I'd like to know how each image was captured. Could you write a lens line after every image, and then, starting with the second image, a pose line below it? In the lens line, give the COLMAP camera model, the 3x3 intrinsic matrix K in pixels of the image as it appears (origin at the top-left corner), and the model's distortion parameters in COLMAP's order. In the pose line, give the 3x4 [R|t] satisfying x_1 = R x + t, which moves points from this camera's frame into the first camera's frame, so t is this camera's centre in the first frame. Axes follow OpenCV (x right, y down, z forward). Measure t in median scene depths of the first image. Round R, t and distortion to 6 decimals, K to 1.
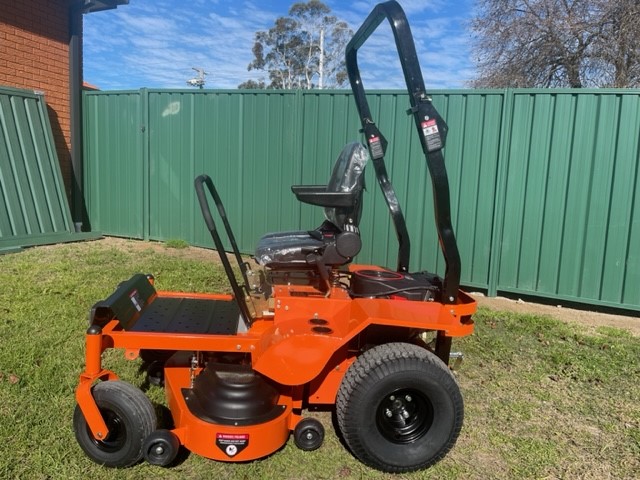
lens RADIAL K [[487.6, 0, 321.8], [0, 487.6, 243.3], [0, 0, 1]] dist [0.076518, -0.105308]
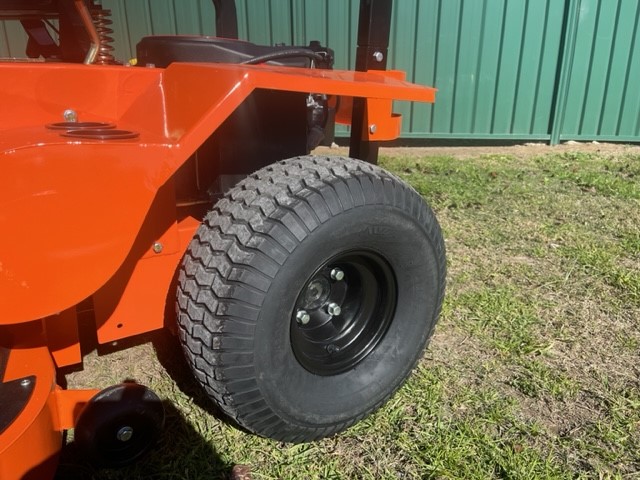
lens RADIAL K [[487.6, 0, 321.8], [0, 487.6, 243.3], [0, 0, 1]] dist [0.076518, -0.105308]
pose [[0.881852, -0.201120, 0.426484, -0.023723], [0.100154, 0.963728, 0.247381, 0.180393], [-0.460768, -0.175440, 0.870008, 0.639422]]
